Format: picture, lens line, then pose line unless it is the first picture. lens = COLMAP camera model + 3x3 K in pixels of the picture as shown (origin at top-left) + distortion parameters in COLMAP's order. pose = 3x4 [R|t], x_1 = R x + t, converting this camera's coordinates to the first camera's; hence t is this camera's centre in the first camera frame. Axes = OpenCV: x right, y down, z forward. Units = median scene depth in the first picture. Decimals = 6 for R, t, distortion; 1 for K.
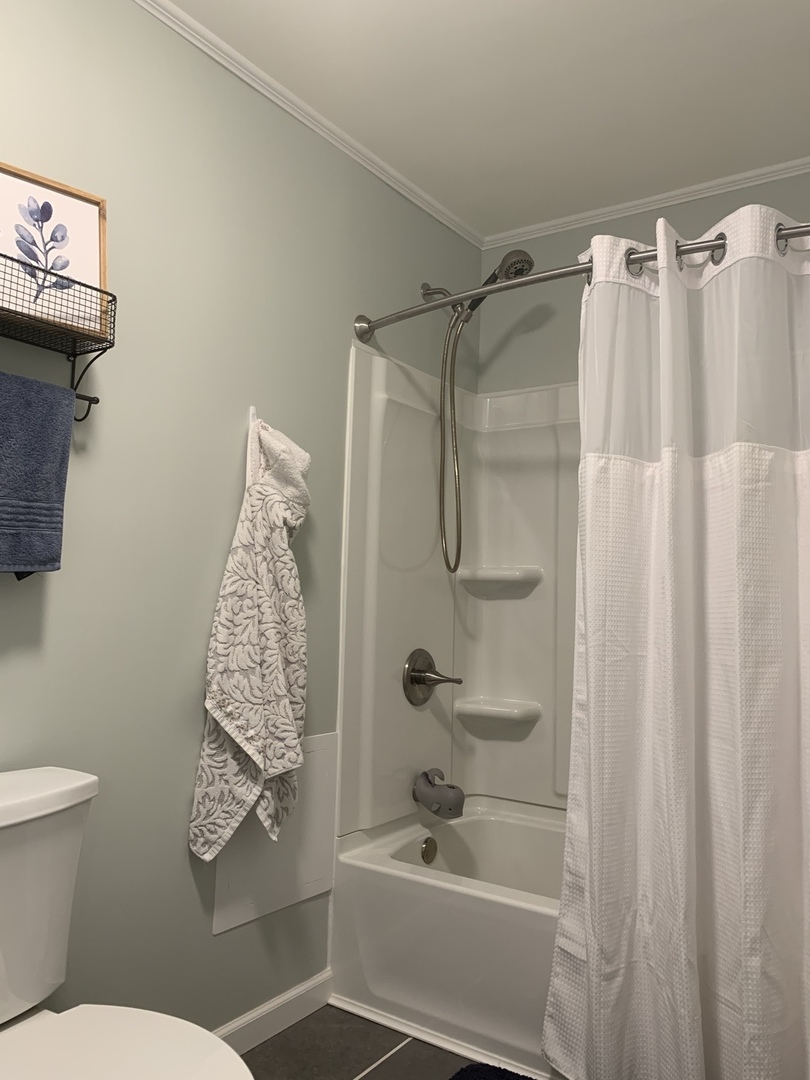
lens RADIAL K [[844.1, 0, 396.3], [0, 844.1, 535.7], [0, 0, 1]] dist [0.036694, -0.025630]
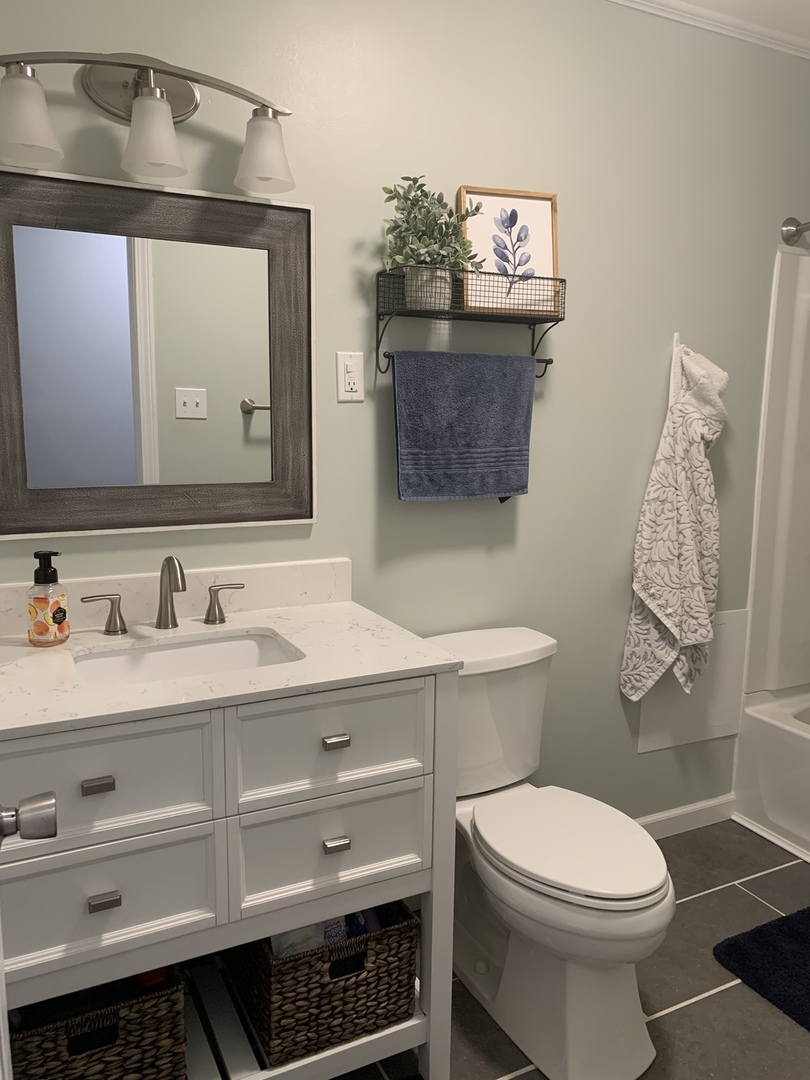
lens RADIAL K [[844.1, 0, 402.4], [0, 844.1, 545.7], [0, 0, 1]] dist [0.036694, -0.025630]
pose [[0.887866, 0.052741, -0.457069, 0.044810], [0.049418, 0.976730, 0.208700, -0.140648], [0.457440, -0.207885, 0.864600, -0.241913]]
